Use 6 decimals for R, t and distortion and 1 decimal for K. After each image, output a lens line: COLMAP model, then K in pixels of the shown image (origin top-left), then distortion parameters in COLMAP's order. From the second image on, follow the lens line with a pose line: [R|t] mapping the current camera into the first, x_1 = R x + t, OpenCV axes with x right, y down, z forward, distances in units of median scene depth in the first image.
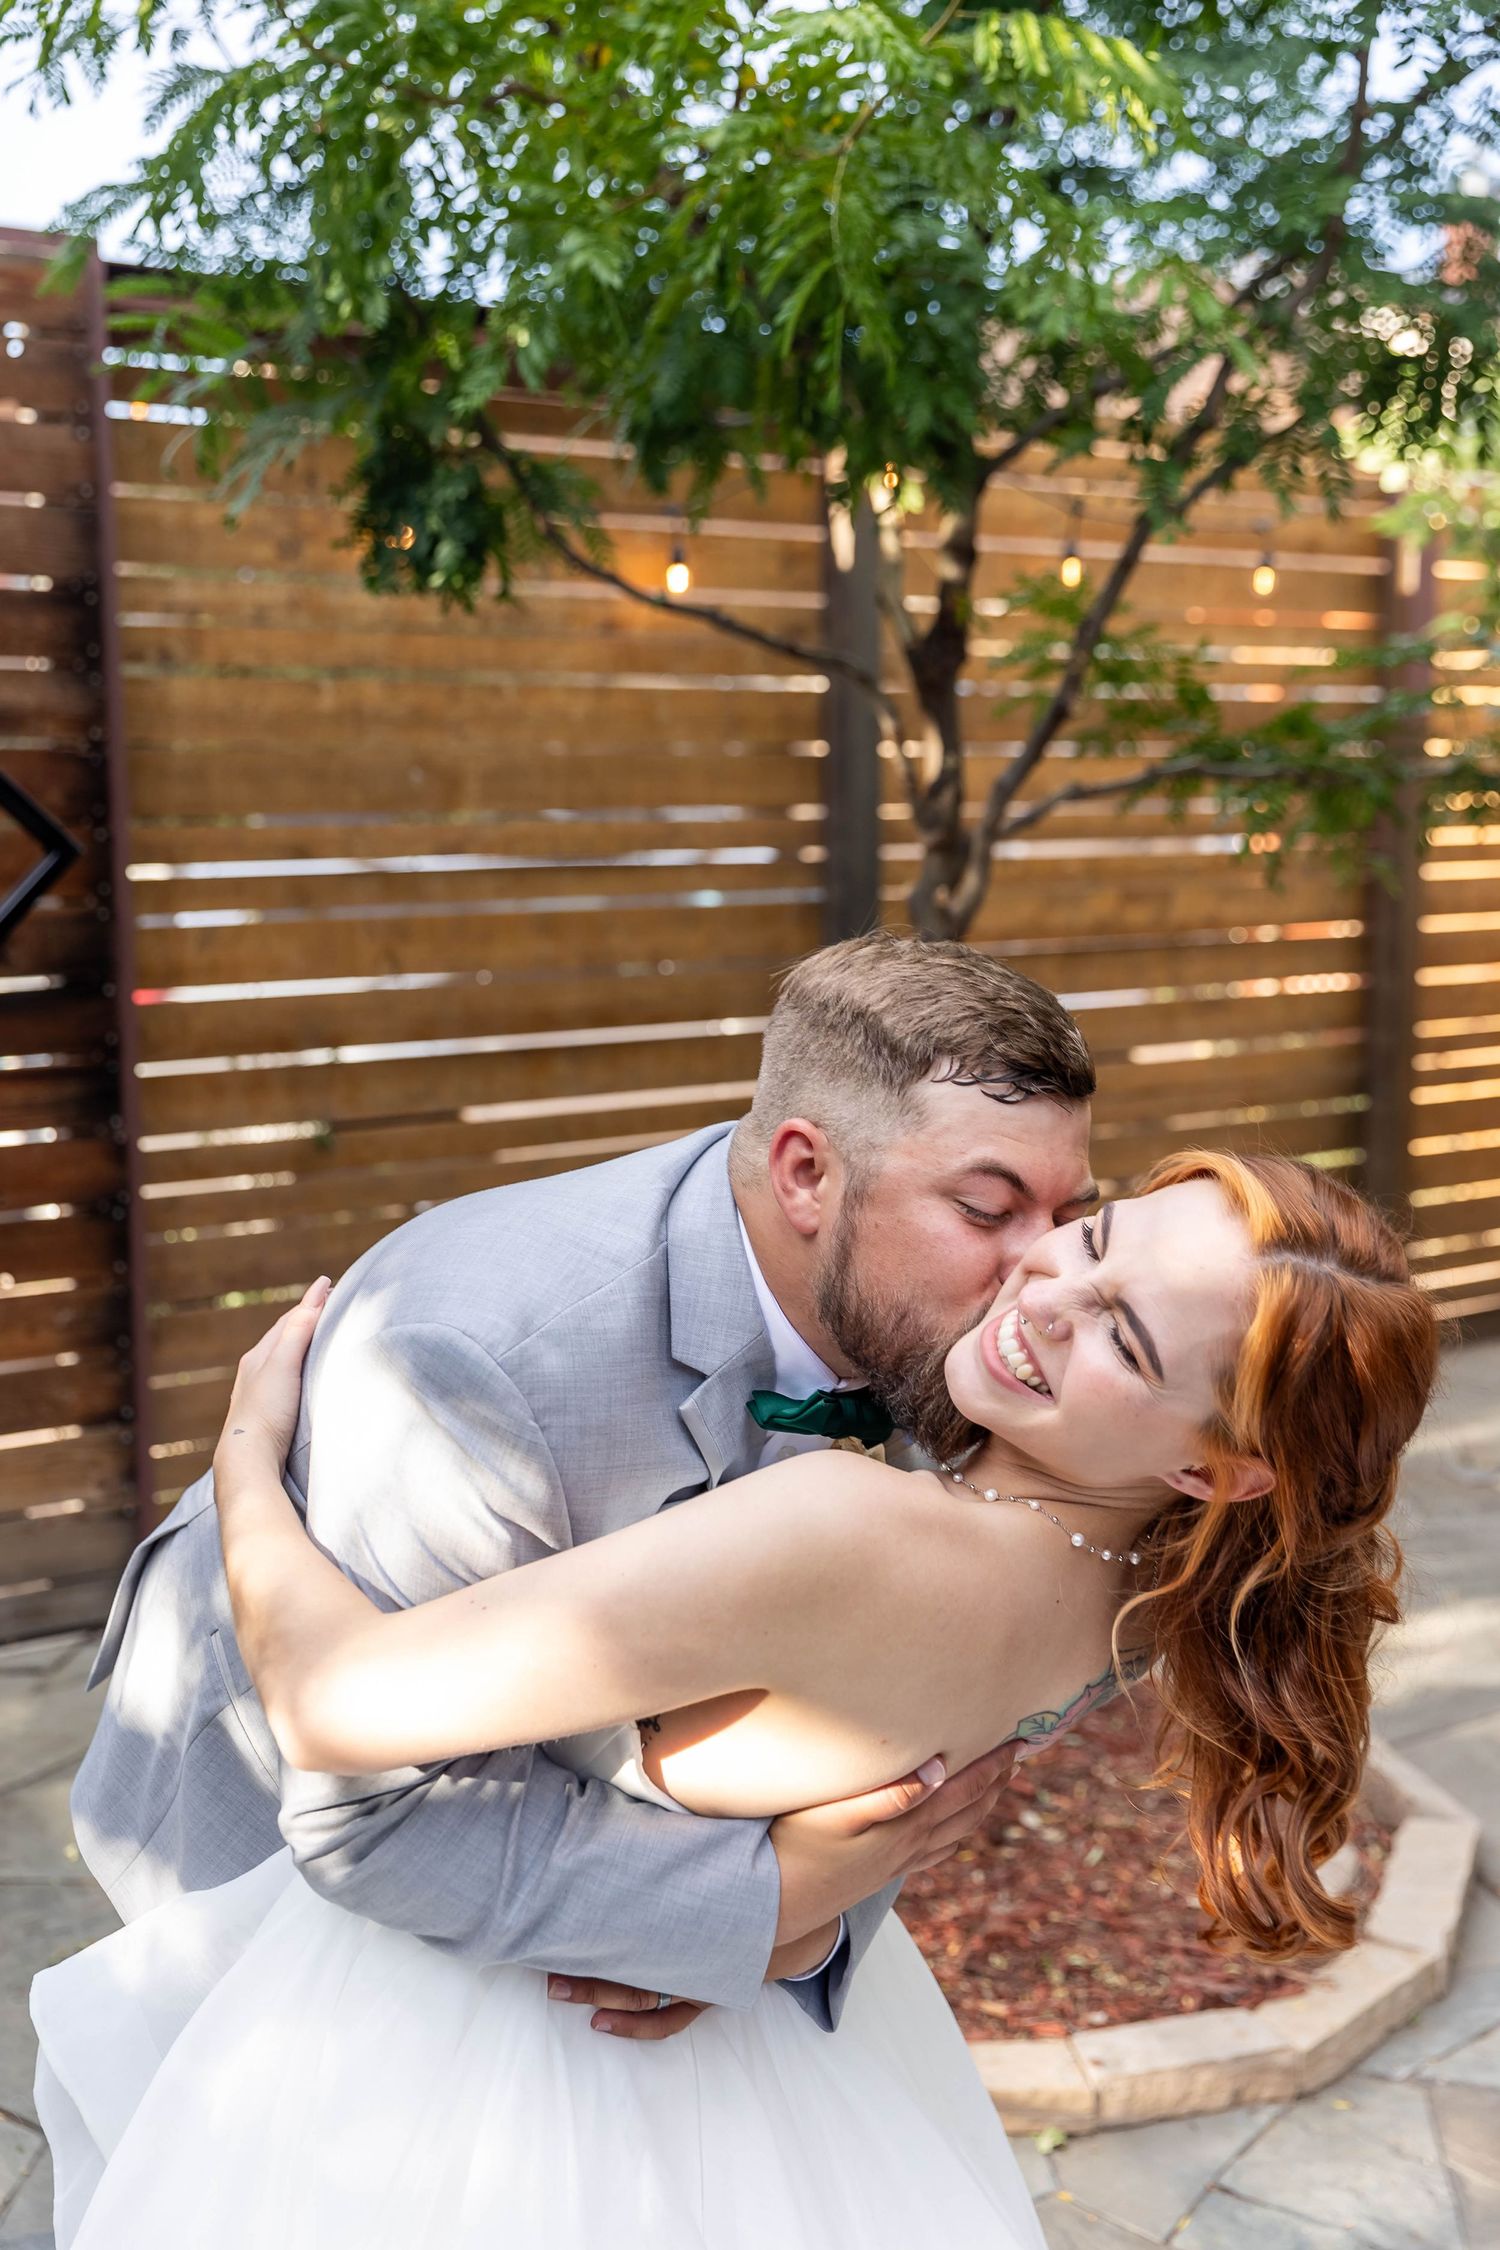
lens RADIAL K [[2590.5, 0, 751.3], [0, 2590.5, 1136.7], [0, 0, 1]] dist [0.016883, 0.000000]
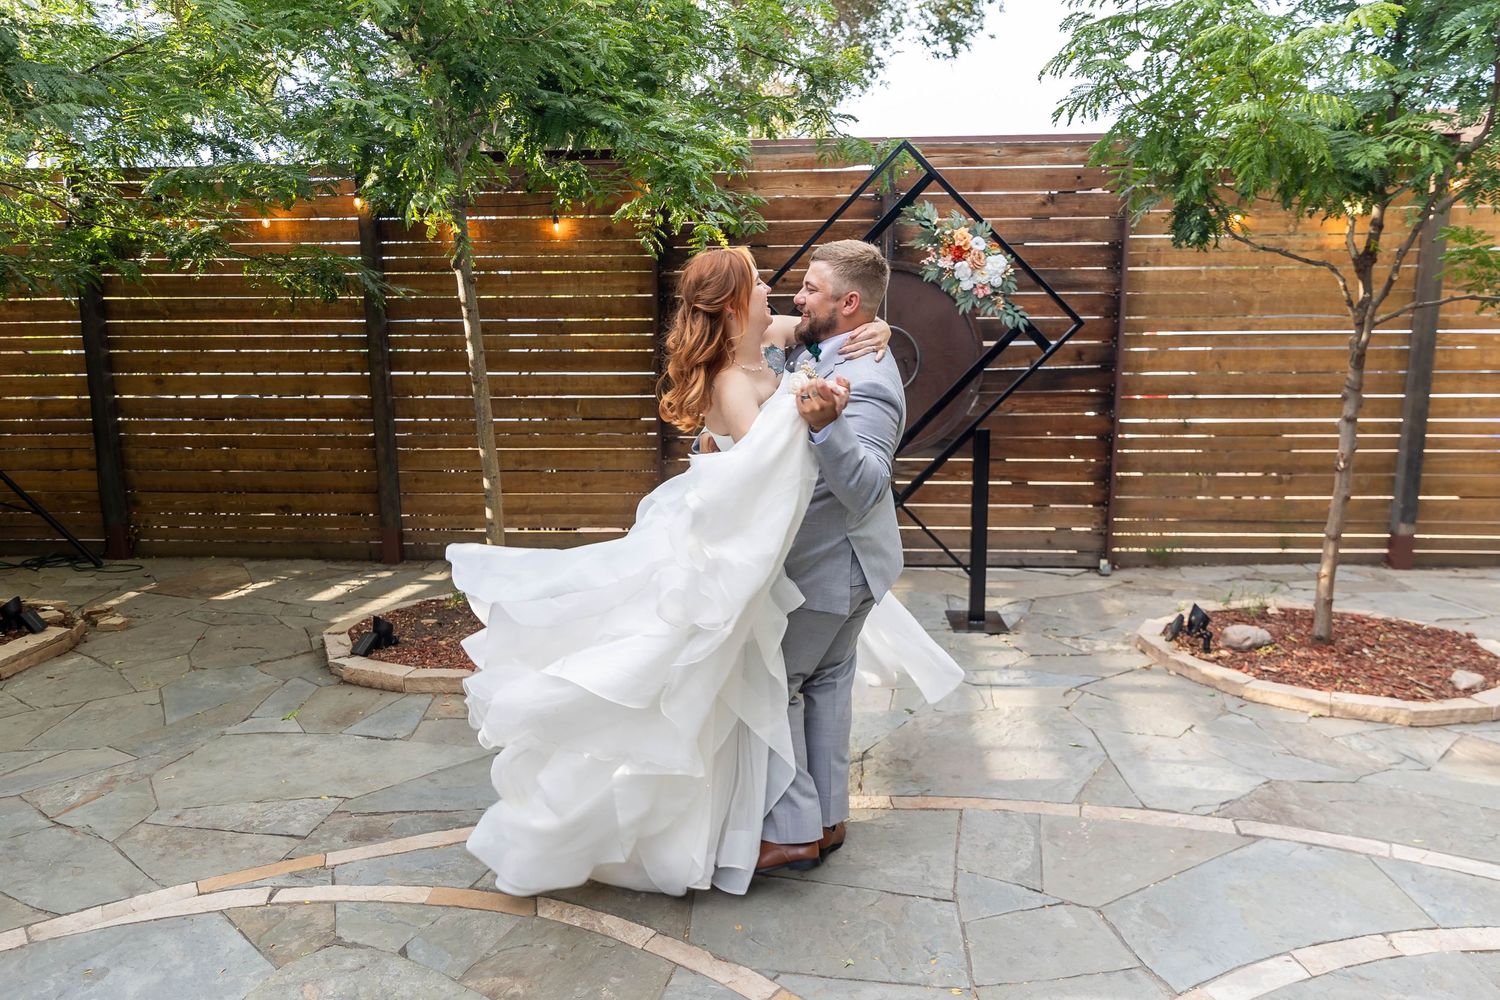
lens RADIAL K [[1021.6, 0, 756.2], [0, 1021.6, 494.8], [0, 0, 1]] dist [-0.002212, -0.000592]
pose [[0.796634, 0.105466, -0.595190, 0.164234], [-0.078662, 0.994376, 0.070917, 0.041229], [0.599322, -0.009676, 0.800450, -0.268810]]
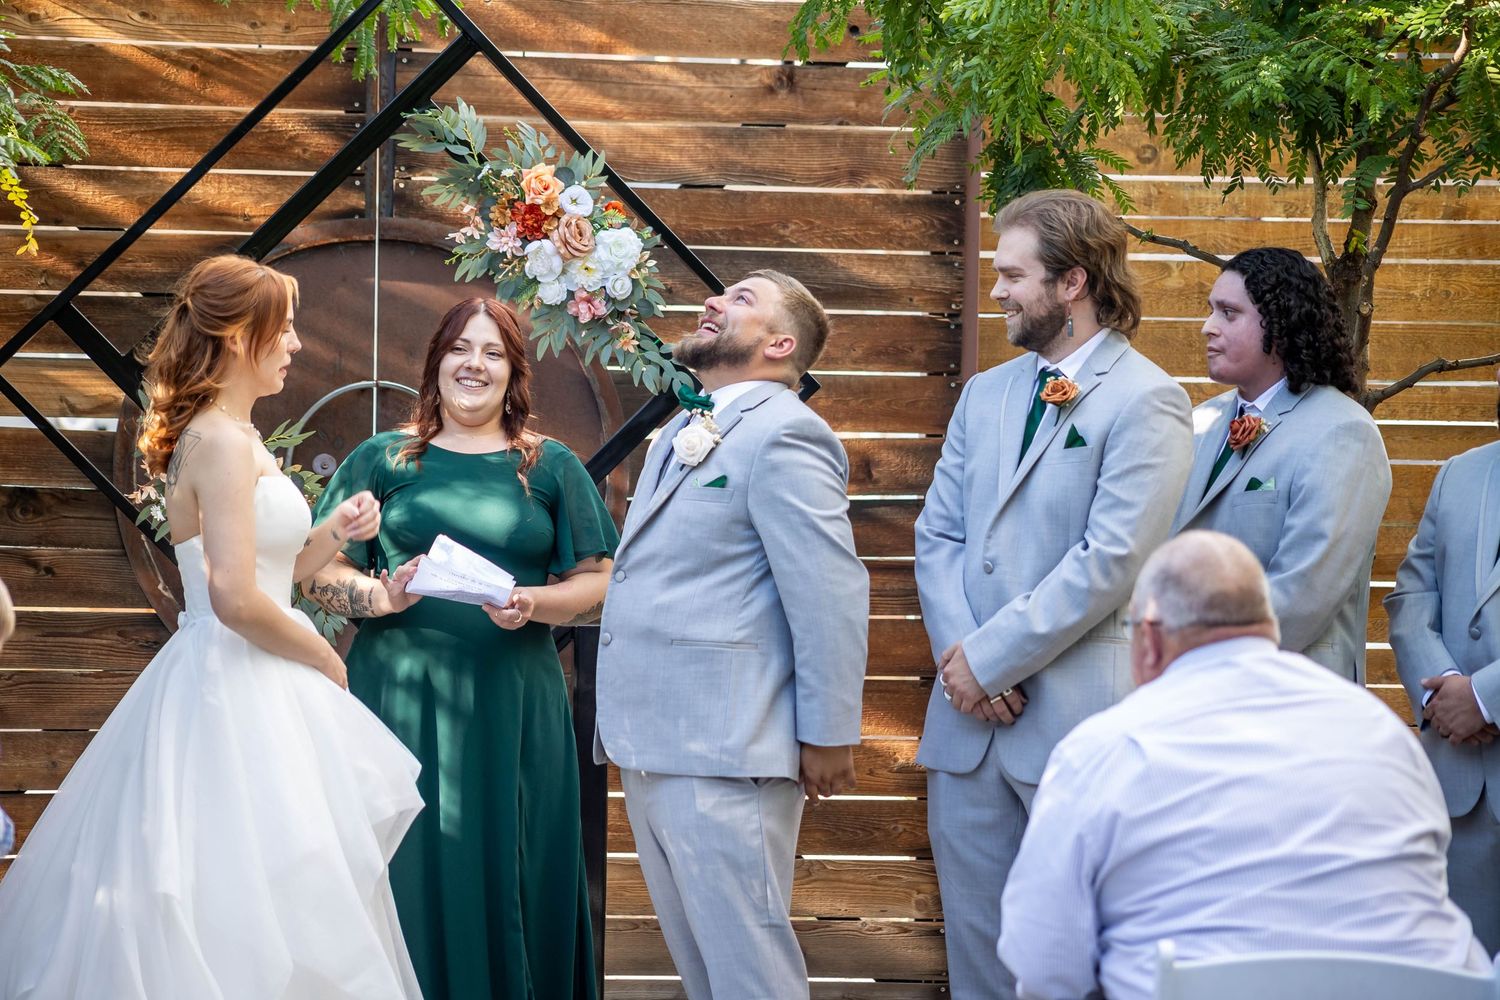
lens RADIAL K [[5621.6, 0, 753.5], [0, 5621.6, 495.6], [0, 0, 1]] dist [0.357327, 0.000000]
pose [[0.885673, 0.036860, -0.462843, 0.915813], [-0.086648, 0.992453, -0.086768, 0.180398], [0.456152, 0.116952, 0.882183, -1.431632]]
